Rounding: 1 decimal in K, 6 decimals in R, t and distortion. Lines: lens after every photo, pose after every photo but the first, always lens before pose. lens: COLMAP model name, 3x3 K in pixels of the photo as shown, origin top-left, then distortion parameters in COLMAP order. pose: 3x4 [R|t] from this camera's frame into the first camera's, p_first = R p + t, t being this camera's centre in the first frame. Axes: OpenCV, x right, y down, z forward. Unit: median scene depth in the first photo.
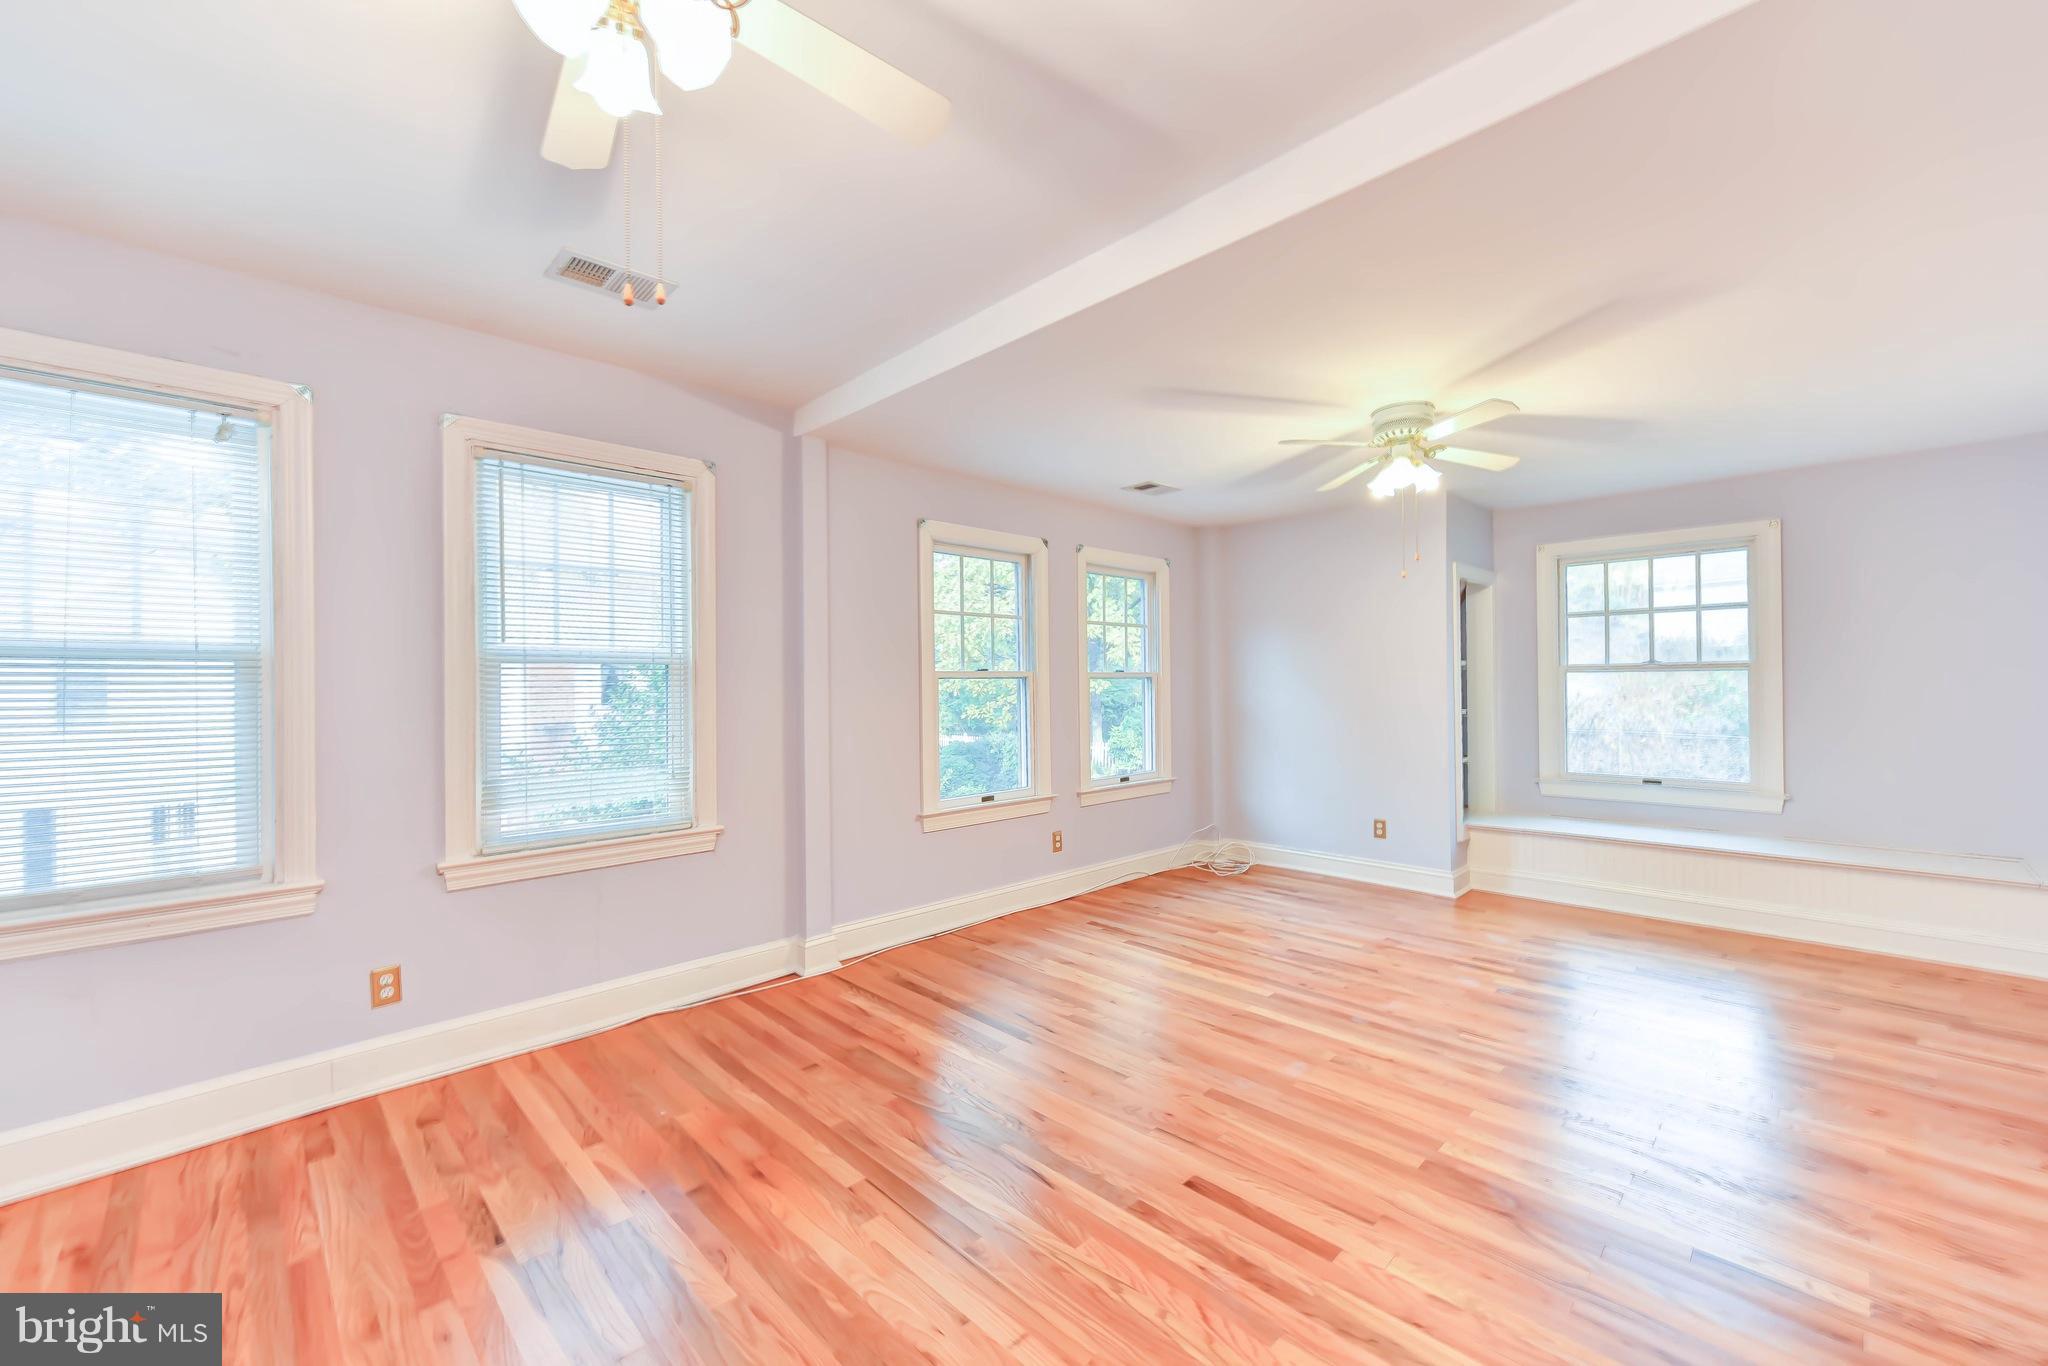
lens RADIAL K [[798.4, 0, 1031.6], [0, 798.4, 680.2], [0, 0, 1]] dist [-0.000414, 0.000153]
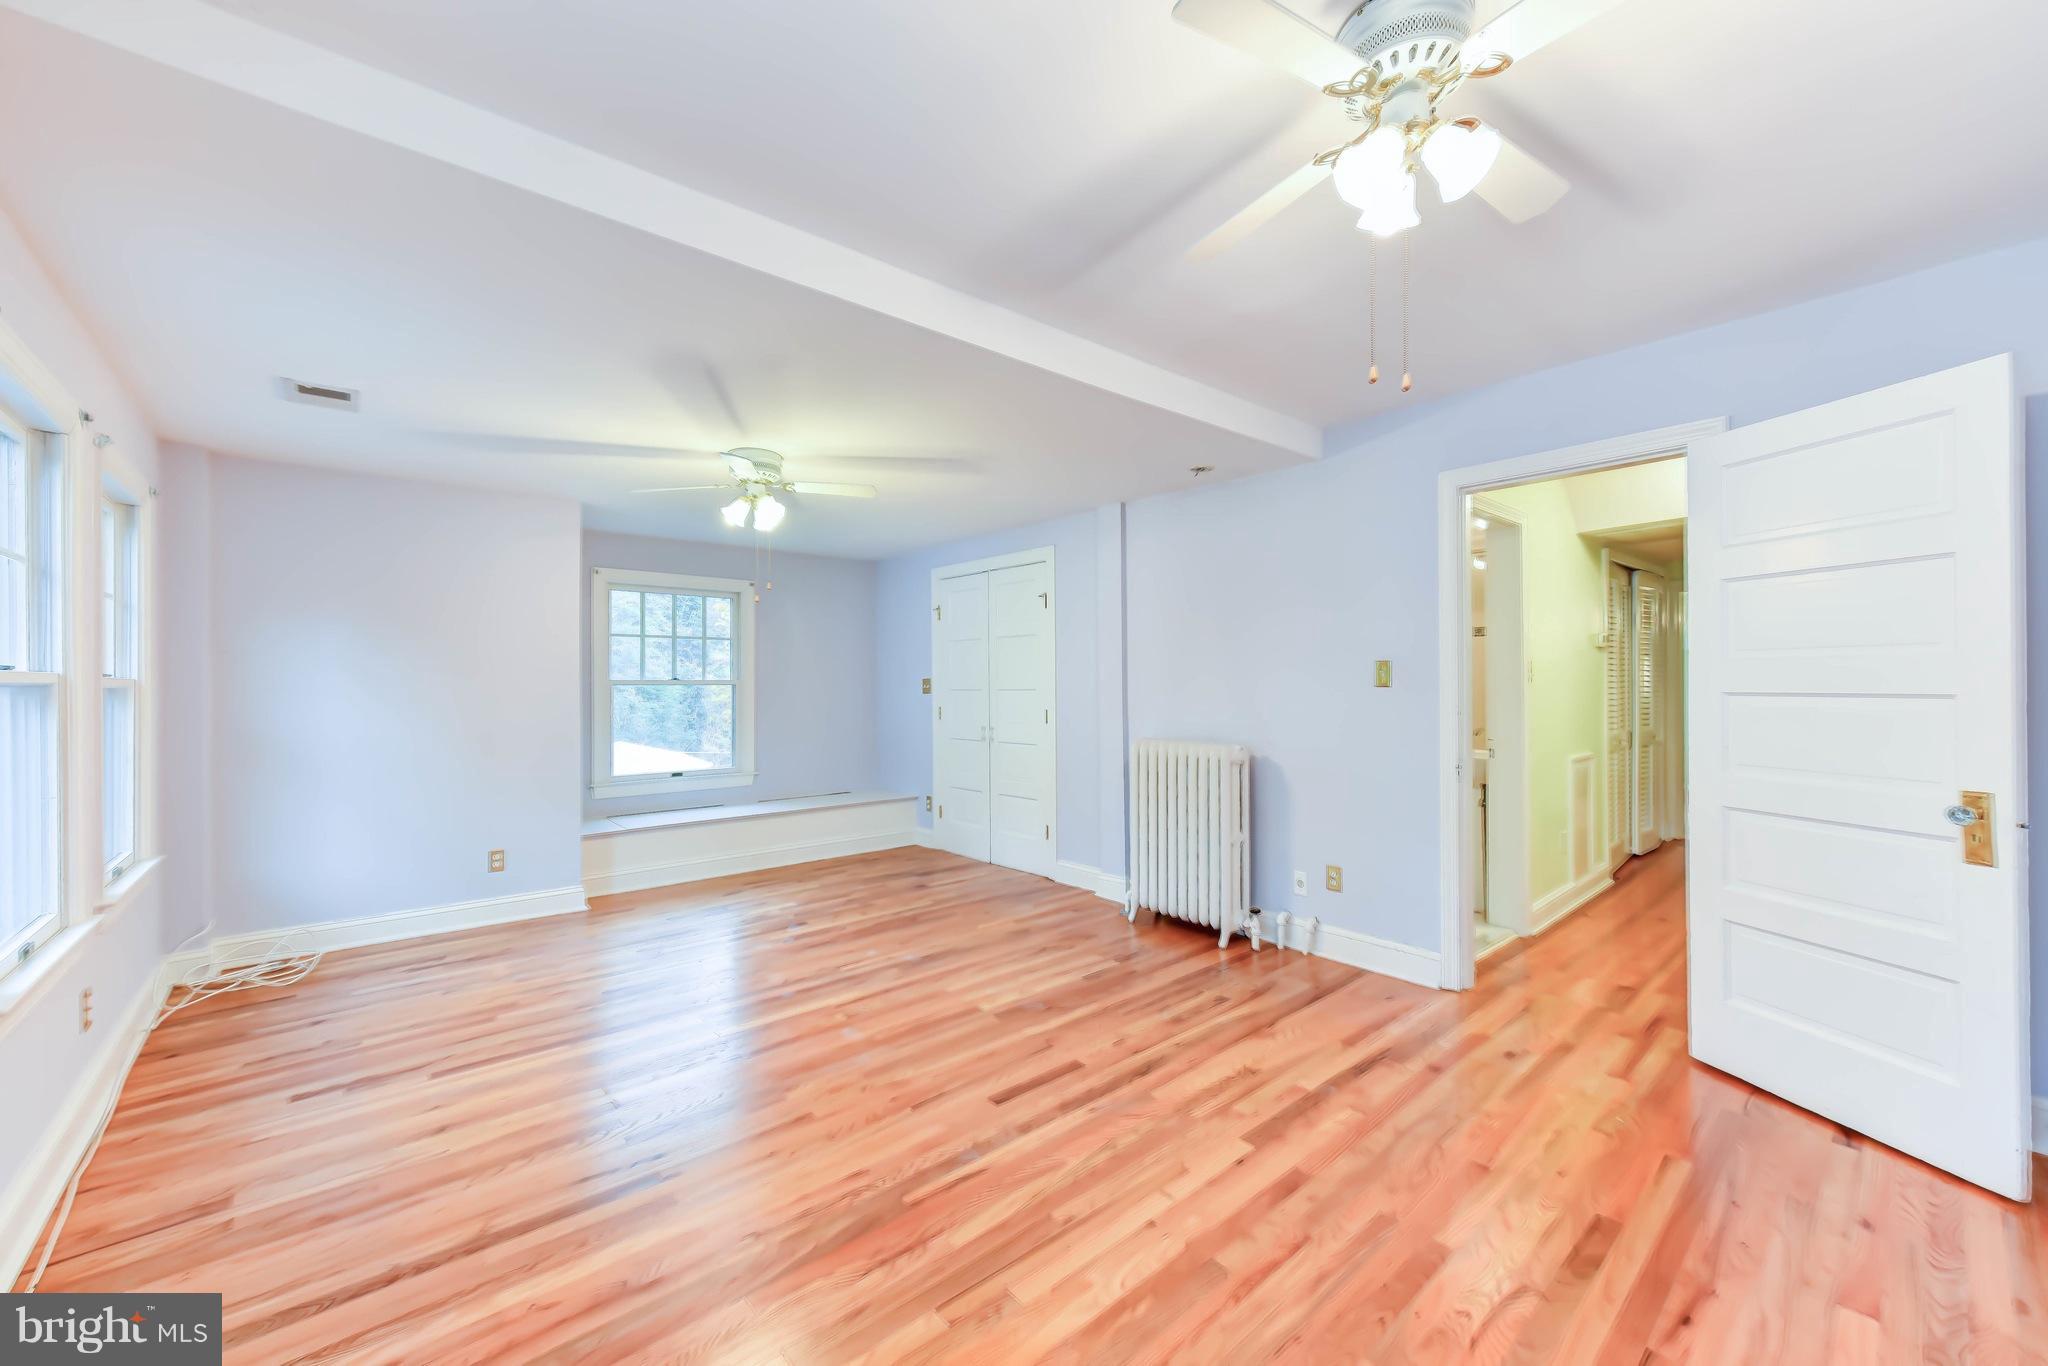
lens RADIAL K [[798.4, 0, 1031.8], [0, 798.4, 685.8], [0, 0, 1]] dist [-0.000414, 0.000153]
pose [[0.073755, 0.008217, 0.997243, -0.507824], [0.003753, 0.999957, -0.008517, 0.001859], [-0.997269, 0.004371, 0.073720, 0.424826]]
